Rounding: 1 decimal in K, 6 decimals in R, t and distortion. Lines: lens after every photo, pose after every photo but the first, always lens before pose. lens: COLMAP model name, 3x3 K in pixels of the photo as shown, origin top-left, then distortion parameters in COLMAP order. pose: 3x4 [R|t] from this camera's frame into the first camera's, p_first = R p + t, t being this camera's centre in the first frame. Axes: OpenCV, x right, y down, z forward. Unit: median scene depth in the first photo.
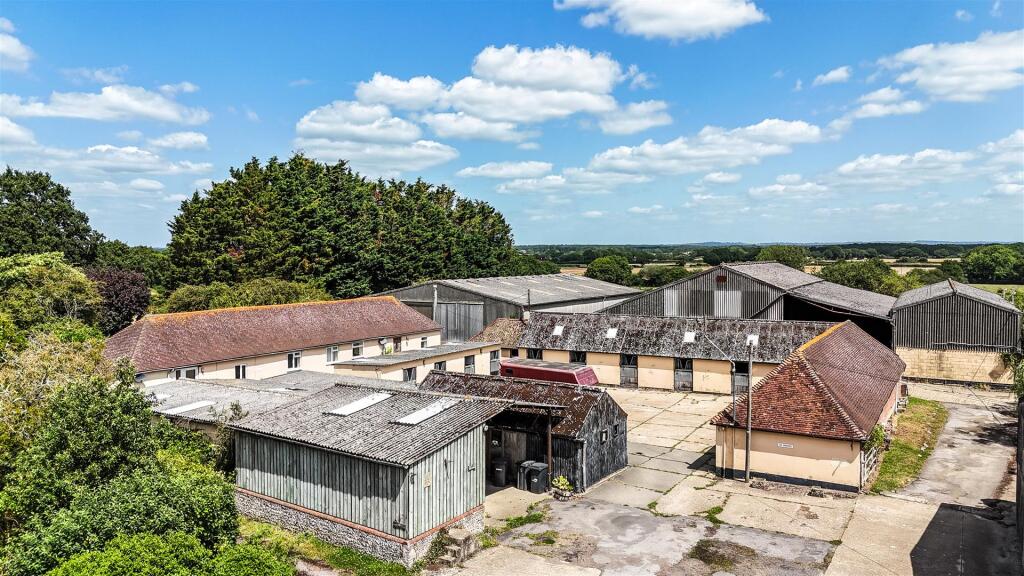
lens RADIAL K [[775.9, 0, 526.5], [0, 775.9, 240.5], [0, 0, 1]] dist [0.062781, -0.047599]
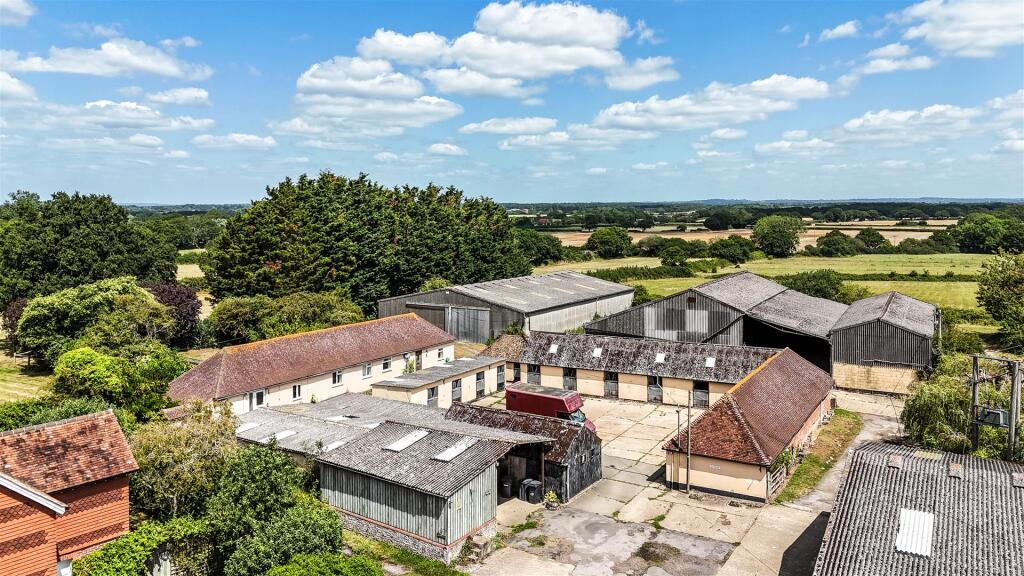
lens RADIAL K [[793.7, 0, 532.5], [0, 793.7, 196.4], [0, 0, 1]] dist [0.040147, -0.002720]
pose [[0.999992, 0.002059, 0.003405, 0.002218], [-0.002078, 0.999983, 0.005464, -0.089473], [-0.003393, -0.005471, 0.999979, -0.161134]]
